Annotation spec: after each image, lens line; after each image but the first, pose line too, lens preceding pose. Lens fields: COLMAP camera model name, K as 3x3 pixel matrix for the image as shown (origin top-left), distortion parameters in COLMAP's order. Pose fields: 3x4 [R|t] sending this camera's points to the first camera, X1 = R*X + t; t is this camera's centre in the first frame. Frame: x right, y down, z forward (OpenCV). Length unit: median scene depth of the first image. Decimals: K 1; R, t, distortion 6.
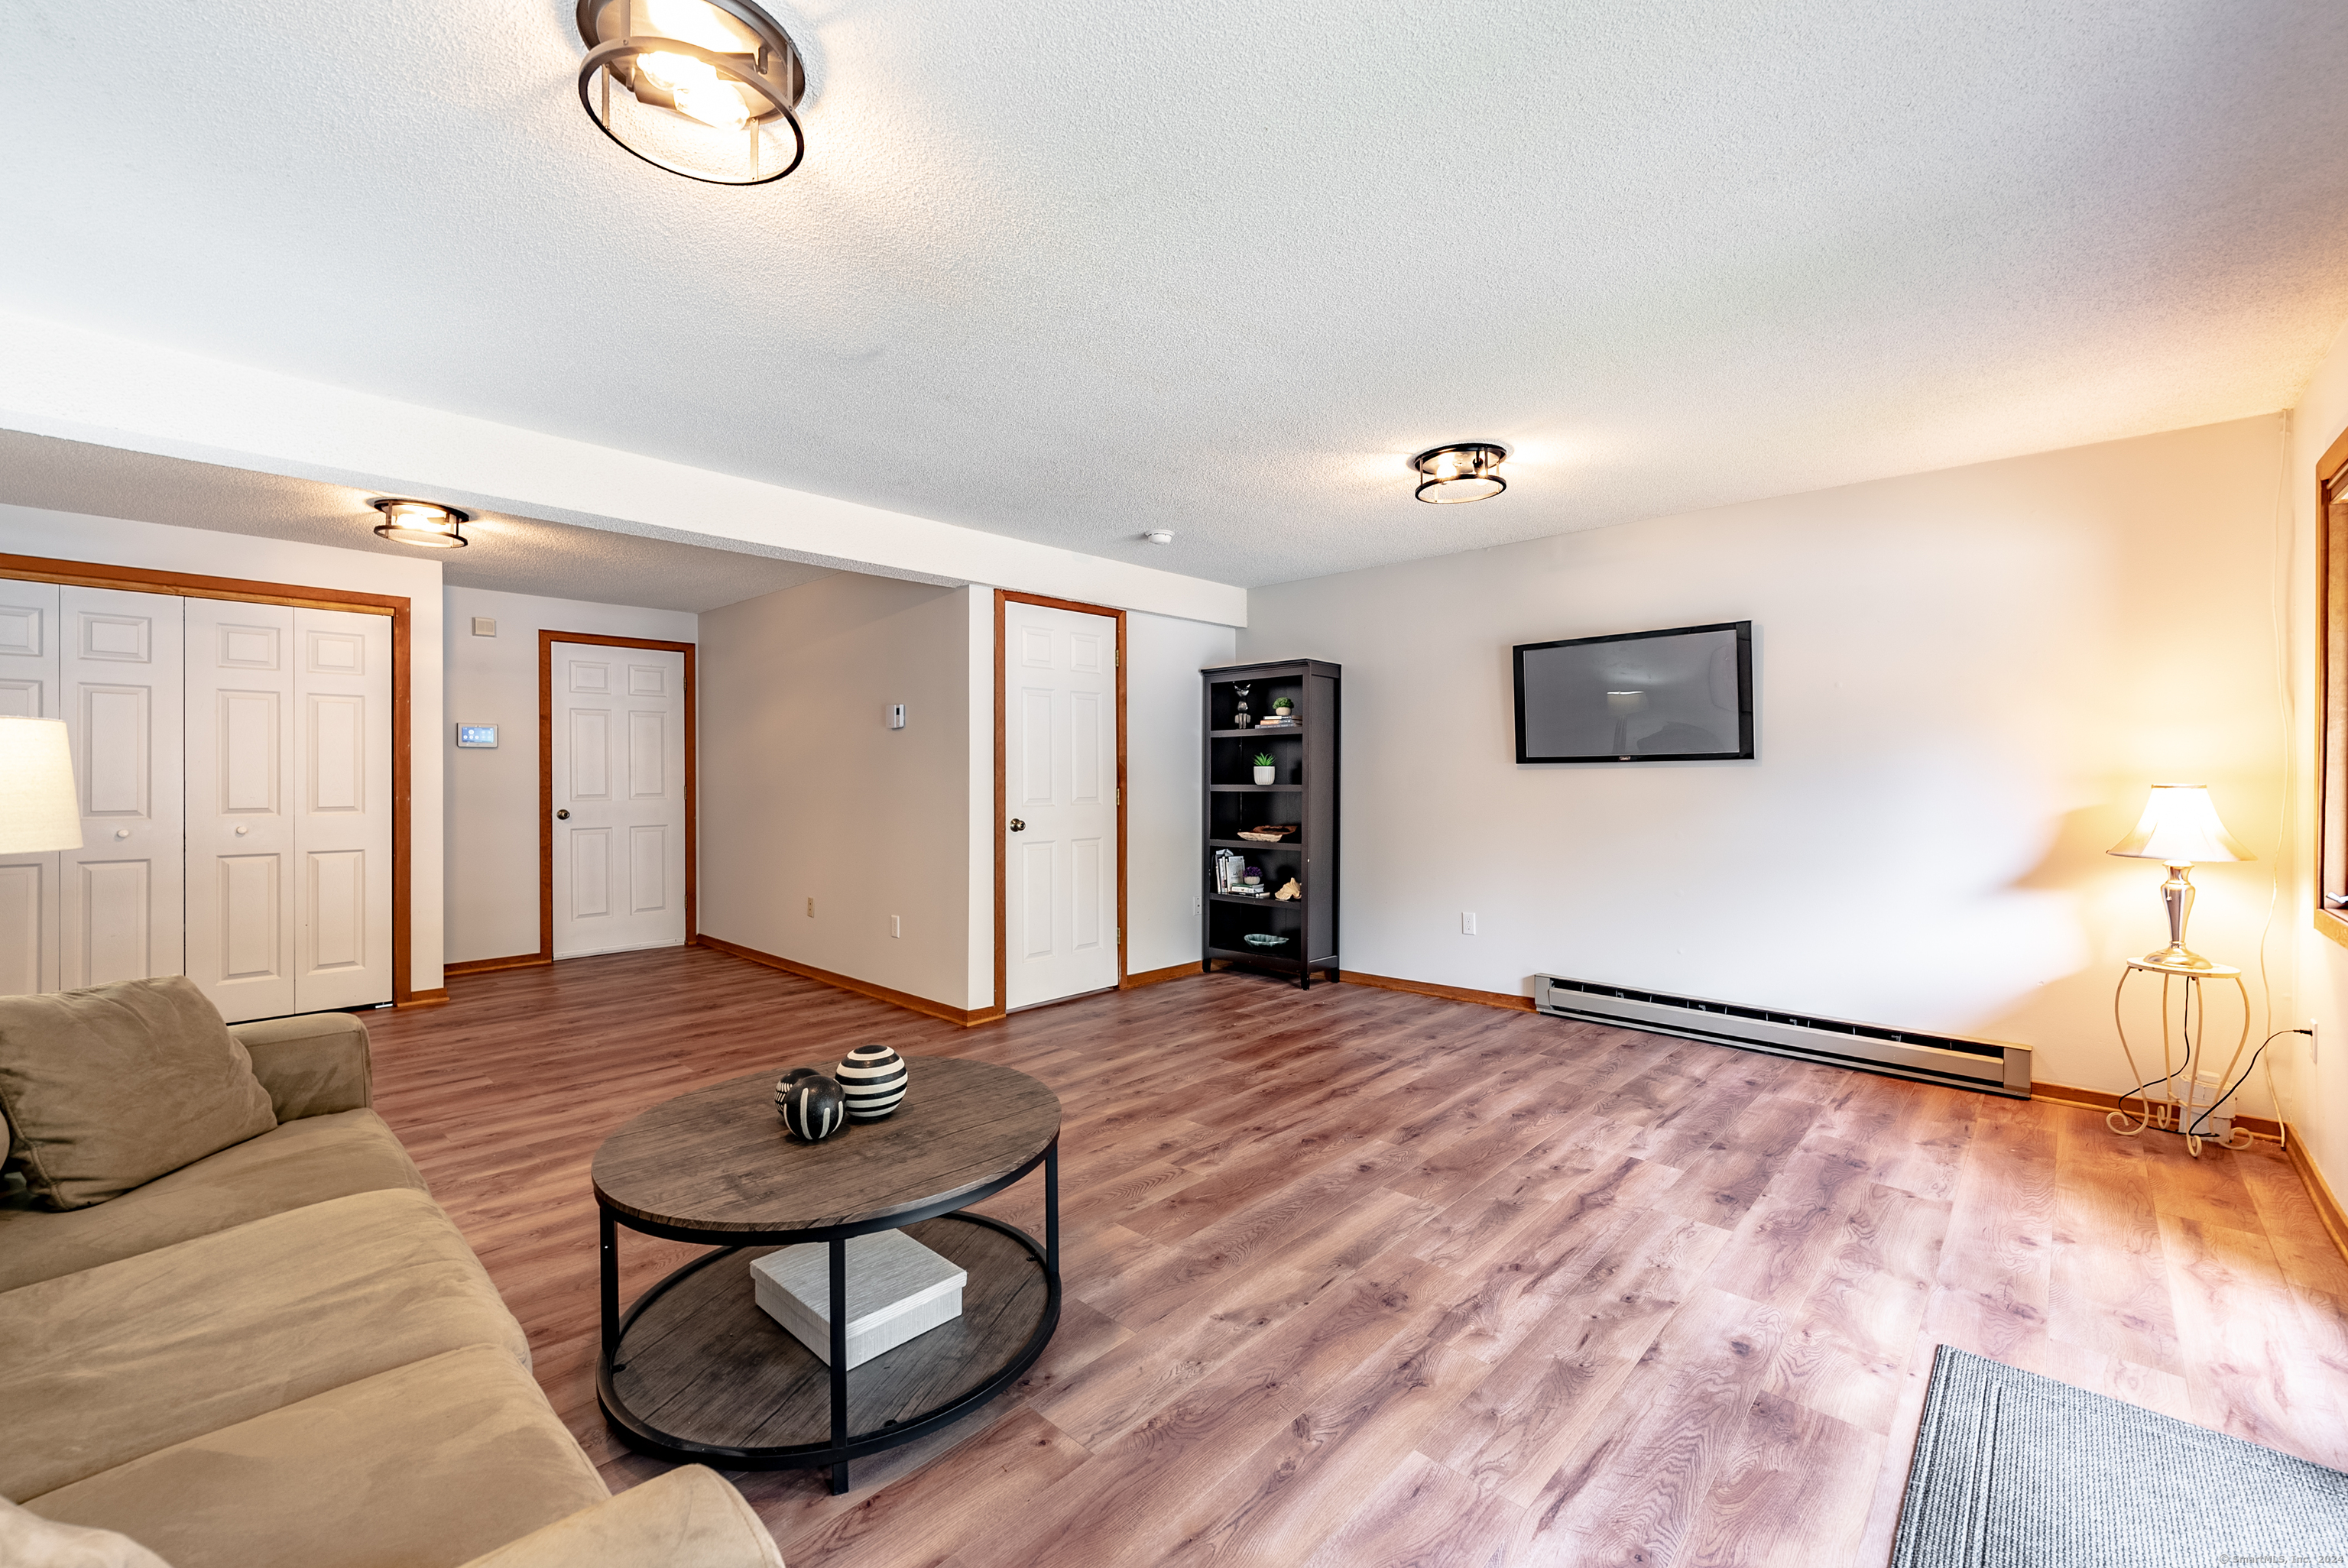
lens RADIAL K [[959.3, 0, 1174.5], [0, 959.3, 772.0], [0, 0, 1]] dist [-0.000907, -0.000574]
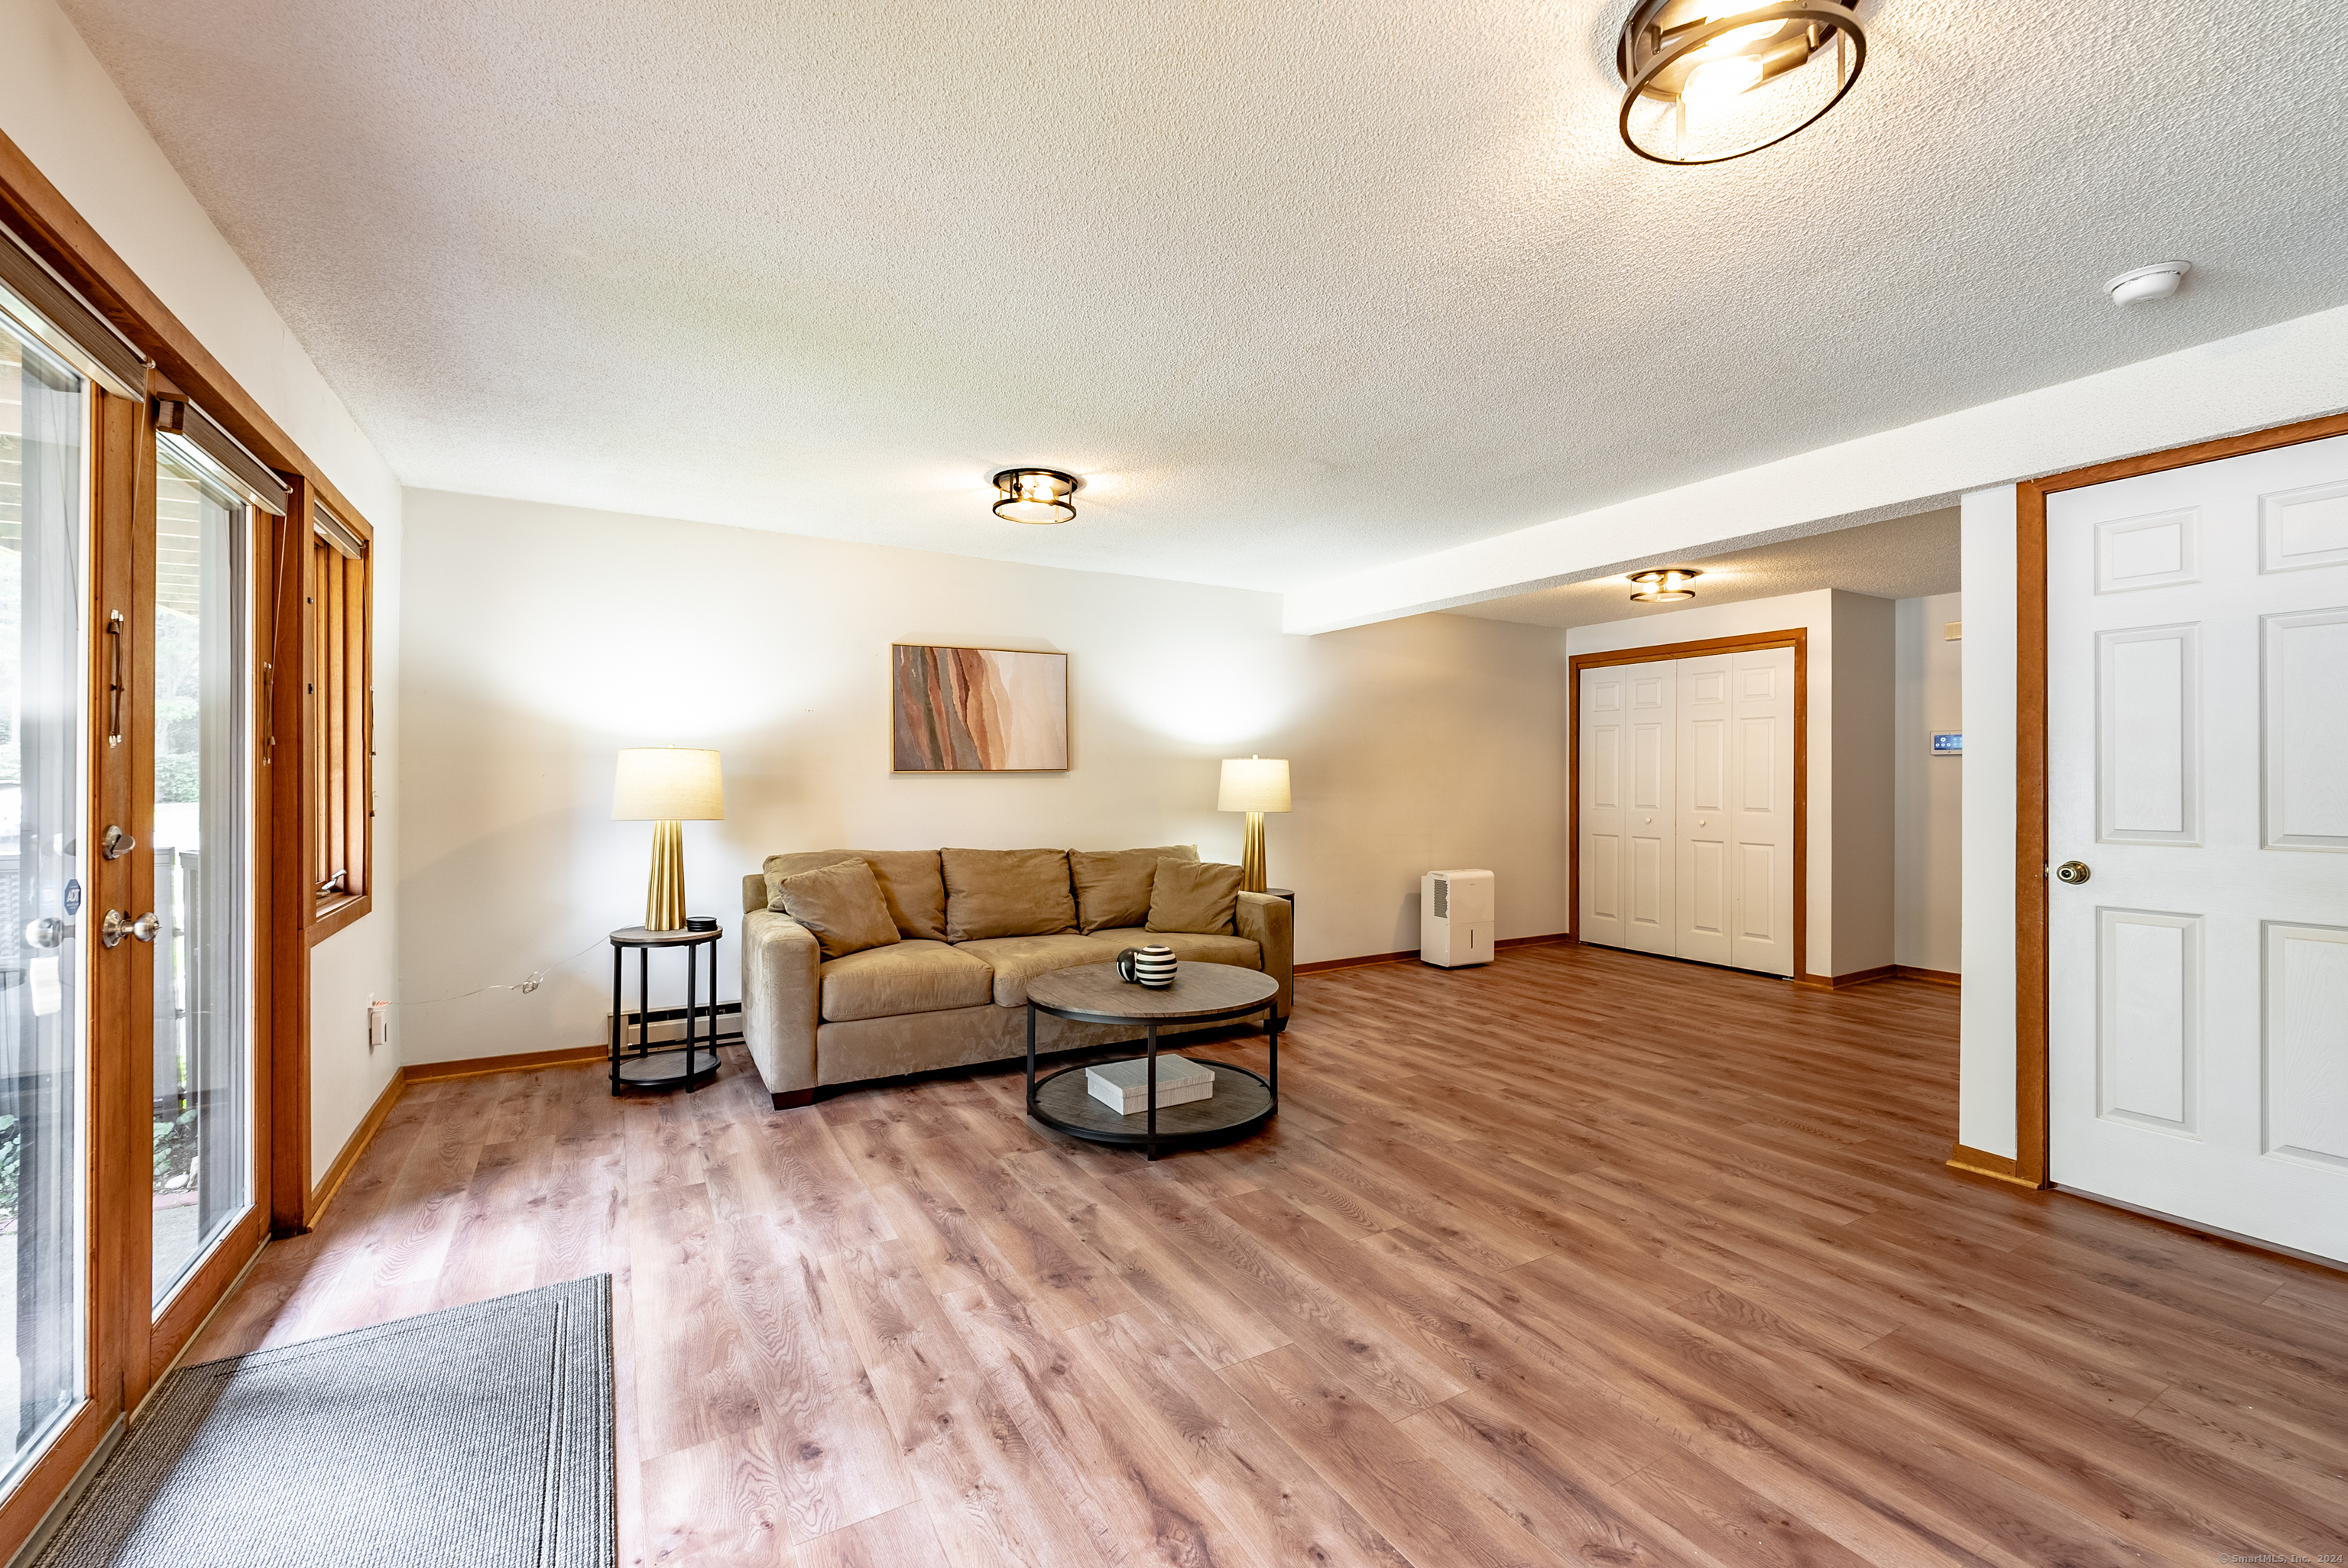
lens RADIAL K [[978.4, 0, 1179.1], [0, 978.4, 774.0], [0, 0, 1]] dist [-0.000196, -0.000566]
pose [[-0.285115, -0.004843, -0.958481, 0.676910], [-0.001229, 0.999988, -0.004687, -0.001218], [0.958493, -0.000158, -0.285117, 0.792052]]
